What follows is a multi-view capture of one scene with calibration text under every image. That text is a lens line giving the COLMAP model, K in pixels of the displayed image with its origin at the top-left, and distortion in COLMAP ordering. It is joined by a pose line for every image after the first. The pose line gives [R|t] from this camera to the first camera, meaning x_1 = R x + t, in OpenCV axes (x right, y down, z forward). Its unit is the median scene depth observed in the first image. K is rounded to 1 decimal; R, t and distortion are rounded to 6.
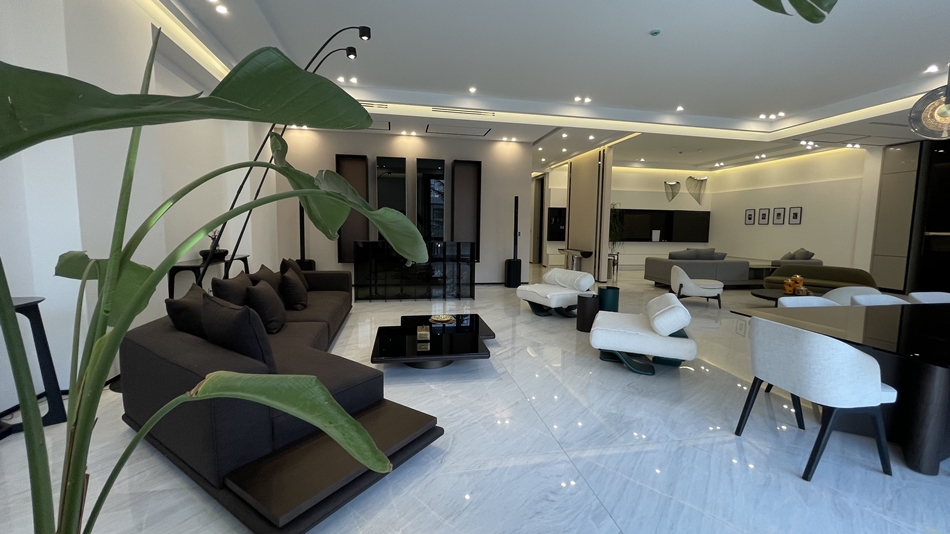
lens RADIAL K [[384.9, 0, 478.3], [0, 384.9, 260.4], [0, 0, 1]] dist [-0.001027, 0.001084]
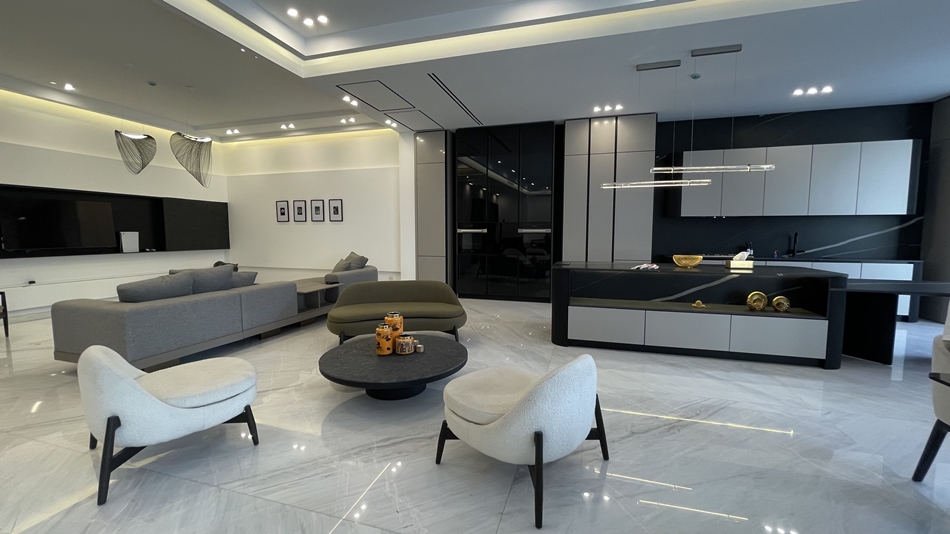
lens RADIAL K [[384.9, 0, 471.4], [0, 384.9, 264.2], [0, 0, 1]] dist [-0.001027, 0.001084]
pose [[0.470117, -0.087984, 0.878208, 0.246851], [0.083302, 0.995000, 0.055092, -0.026428], [-0.878664, 0.047257, 0.475096, 0.376848]]
